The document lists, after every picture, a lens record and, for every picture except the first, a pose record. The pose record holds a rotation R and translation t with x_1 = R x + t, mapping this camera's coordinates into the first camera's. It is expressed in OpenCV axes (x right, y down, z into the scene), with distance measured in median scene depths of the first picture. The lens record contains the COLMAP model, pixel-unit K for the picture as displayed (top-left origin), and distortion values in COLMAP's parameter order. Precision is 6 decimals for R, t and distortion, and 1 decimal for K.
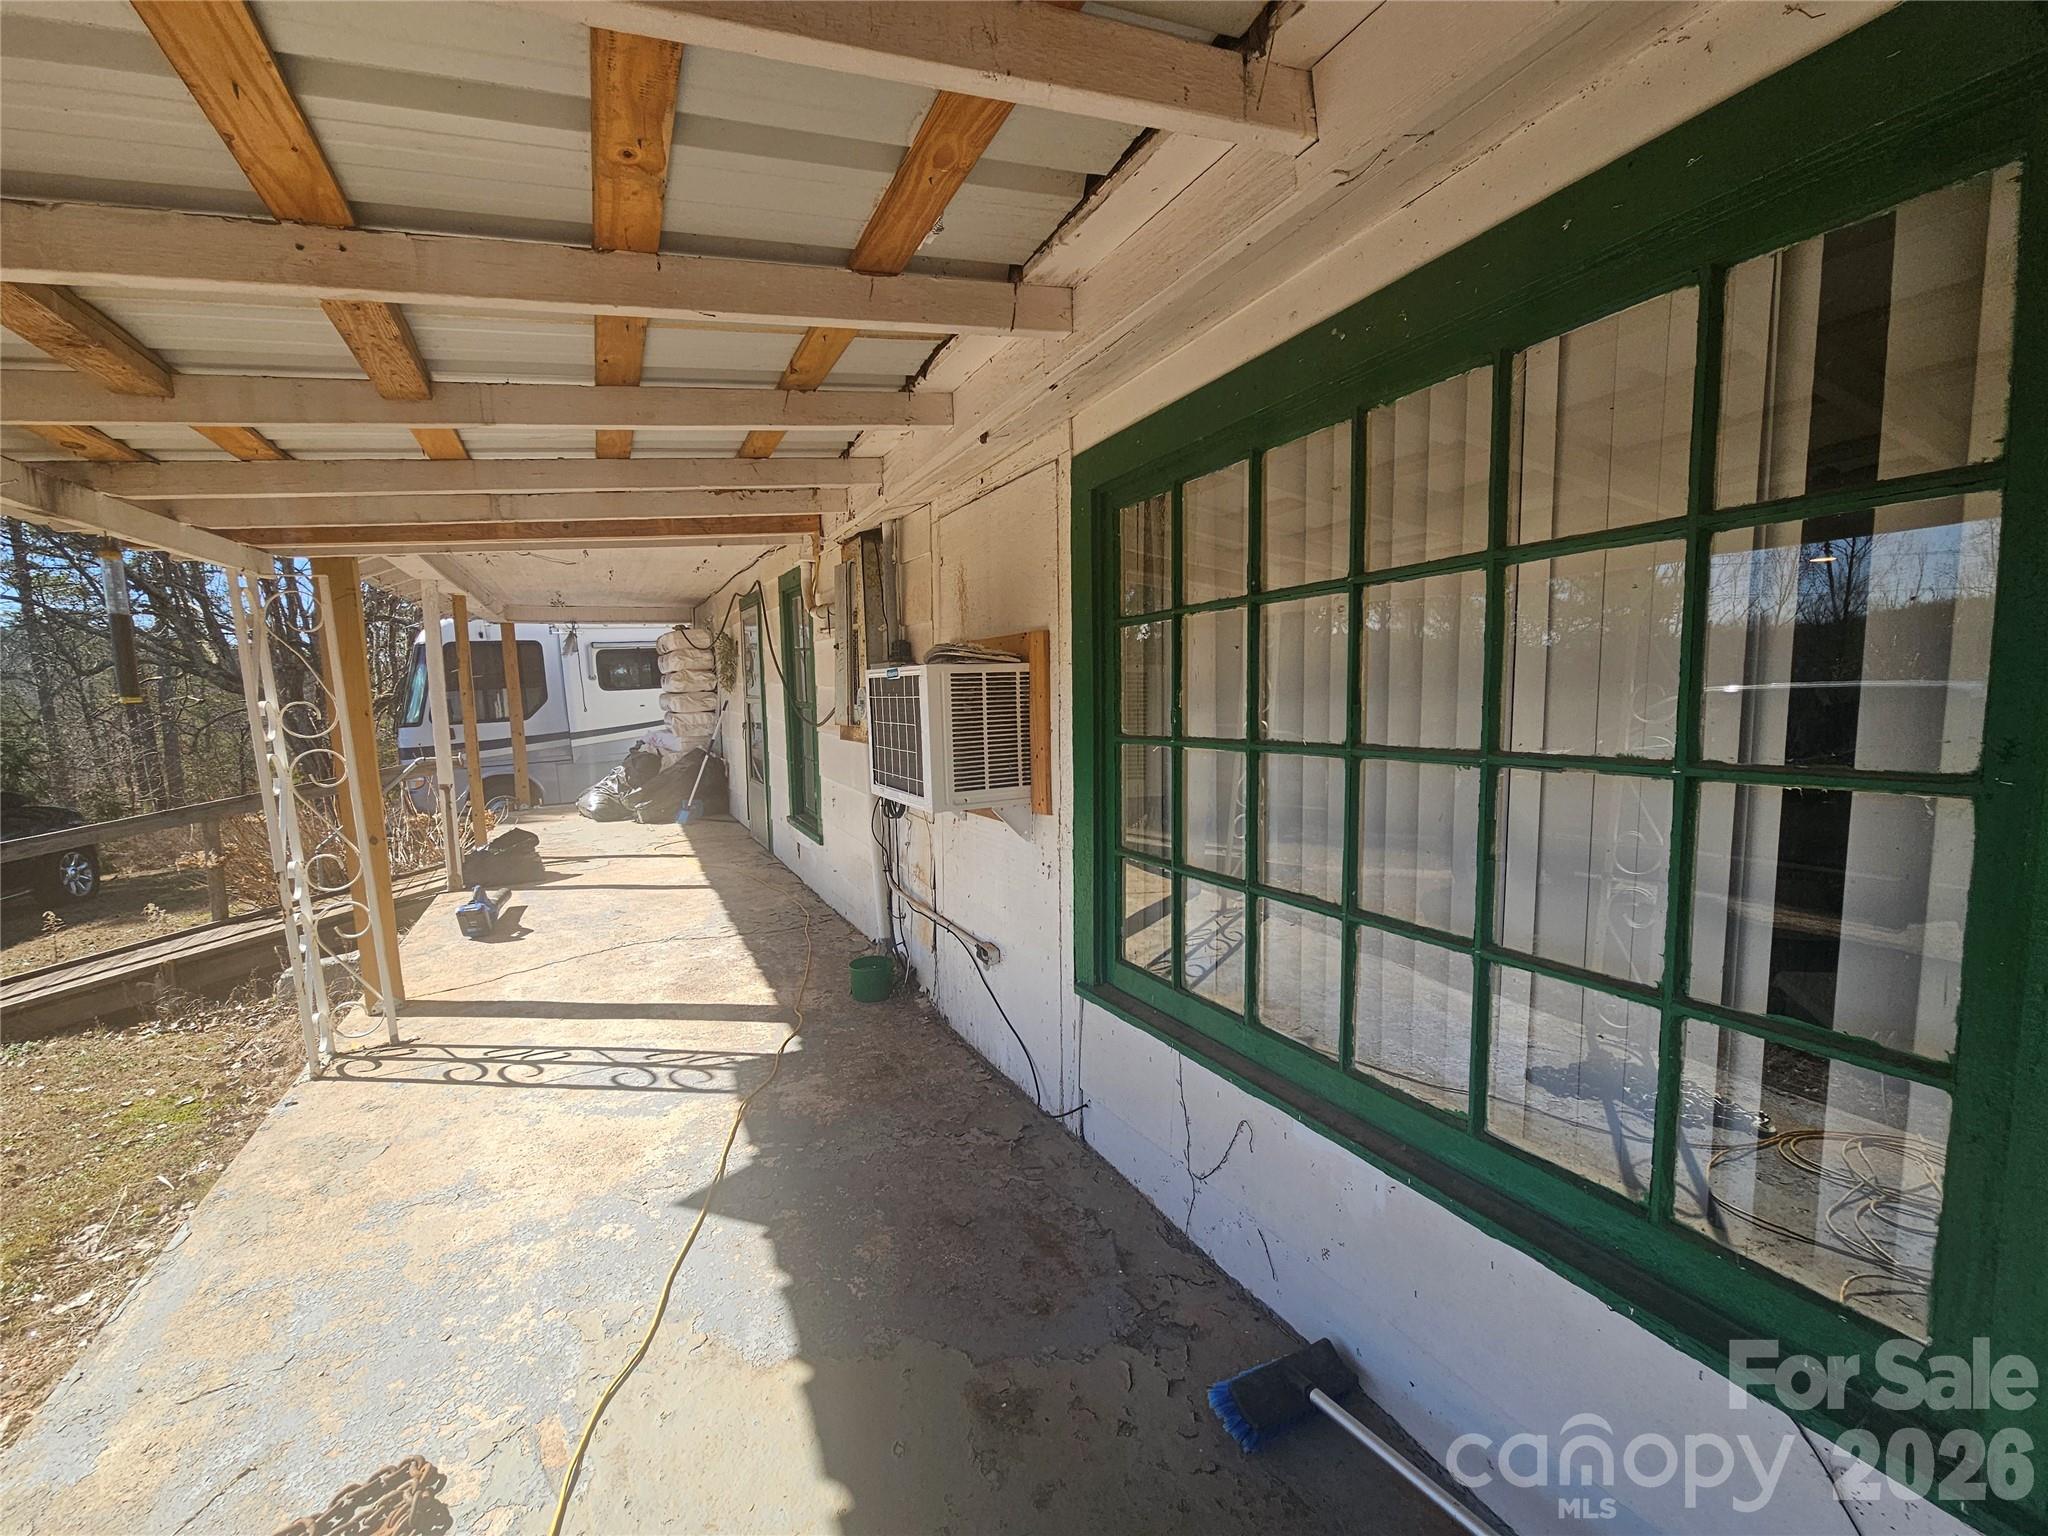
lens RADIAL K [[837.3, 0, 1025.7], [0, 837.3, 770.8], [0, 0, 1]] dist [-0.003675, 0.001510]
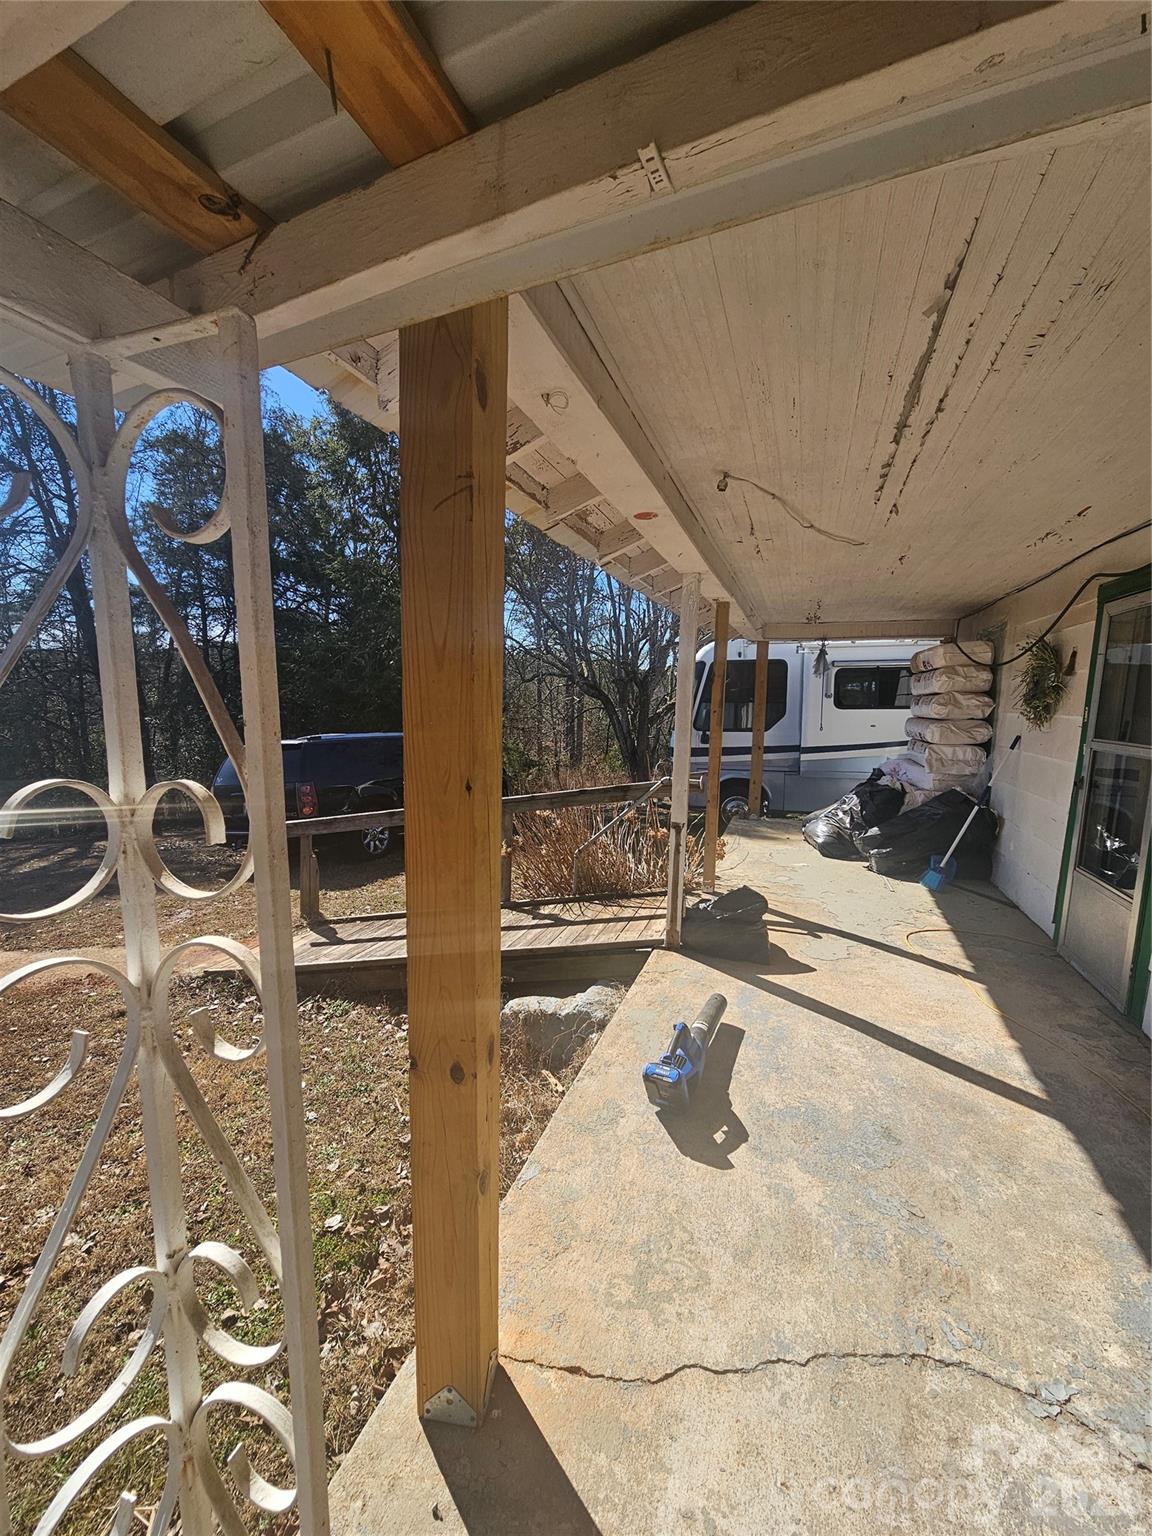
lens RADIAL K [[612.9, 0, 572.9], [0, 612.9, 778.1], [0, 0, 1]] dist [0.000423, 0.000050]
pose [[0.672380, 0.134415, -0.727900, -0.209441], [-0.115341, 0.990388, 0.076342, -0.040465], [0.731164, 0.032626, 0.681421, 0.325845]]
